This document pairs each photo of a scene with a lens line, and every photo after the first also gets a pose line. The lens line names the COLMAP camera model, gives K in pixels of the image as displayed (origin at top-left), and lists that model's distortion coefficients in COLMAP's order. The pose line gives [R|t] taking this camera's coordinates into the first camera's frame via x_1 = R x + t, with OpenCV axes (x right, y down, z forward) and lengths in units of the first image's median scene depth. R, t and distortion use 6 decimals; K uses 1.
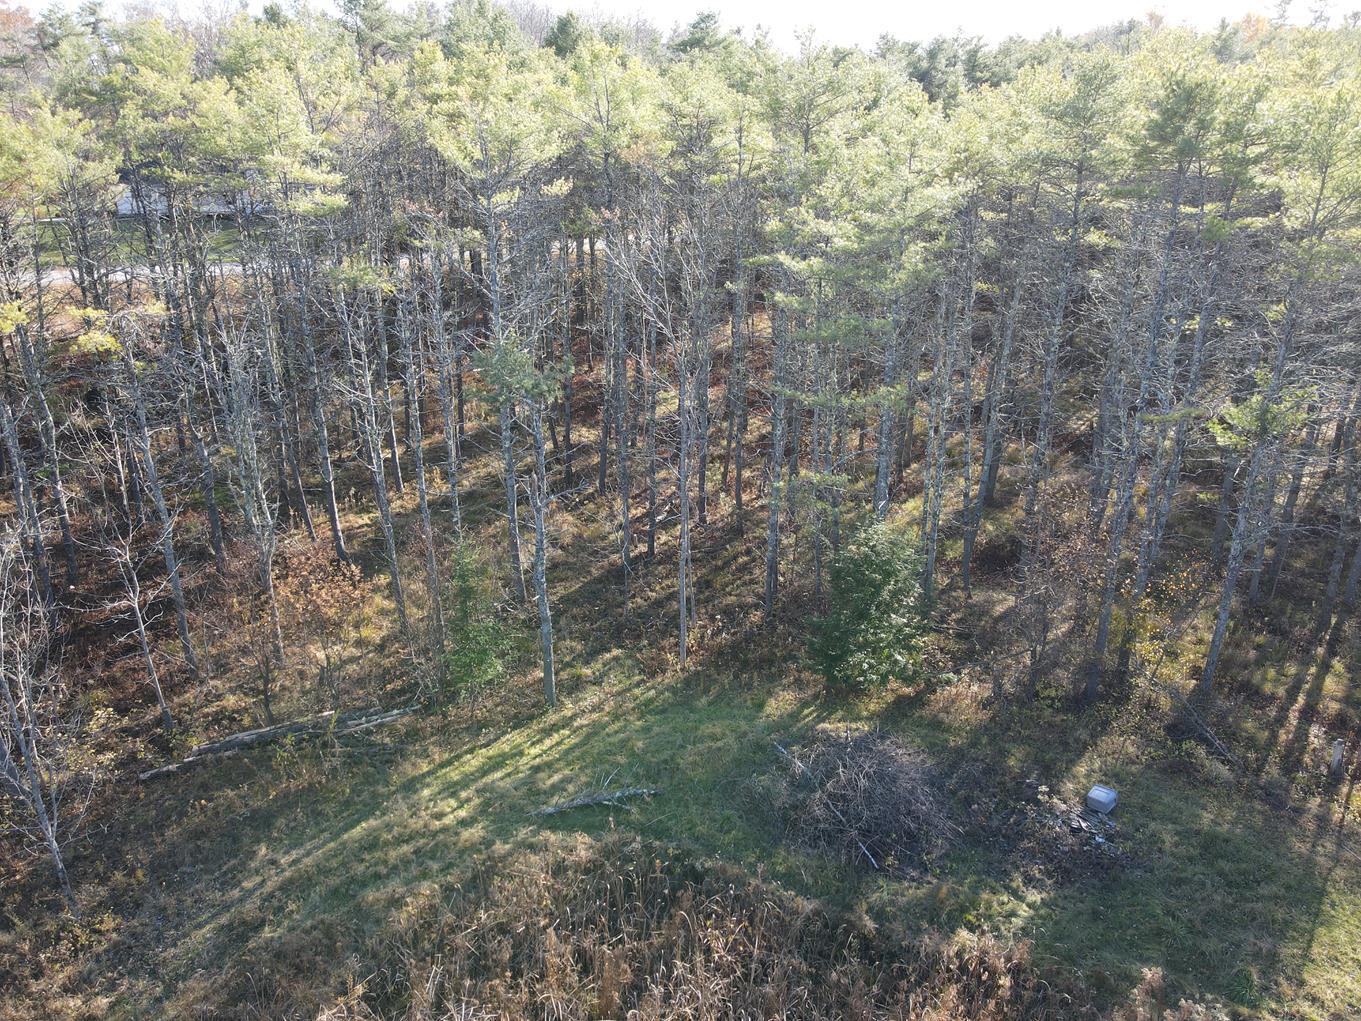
lens RADIAL K [[983.0, 0, 686.5], [0, 983.0, 513.4], [0, 0, 1]] dist [0.017581, -0.006355]
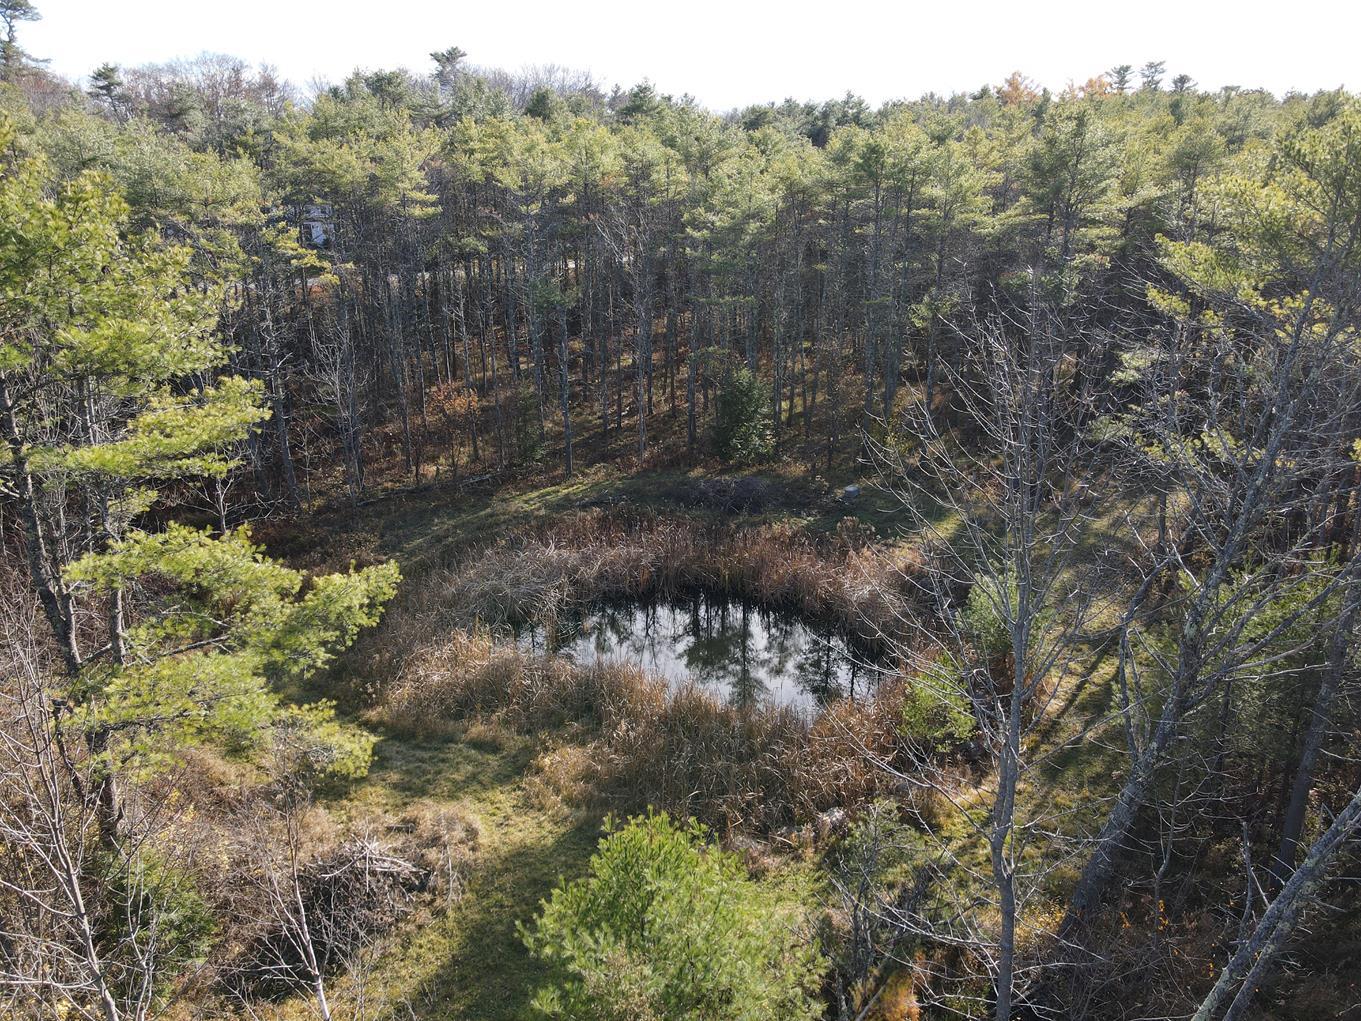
lens RADIAL K [[983.0, 0, 683.9], [0, 983.0, 513.9], [0, 0, 1]] dist [0.017581, -0.006355]
pose [[0.998362, -0.022053, 0.052790, -0.020050], [0.024358, 0.998760, -0.043415, 0.268218], [-0.051767, 0.044629, 0.997661, -0.643650]]
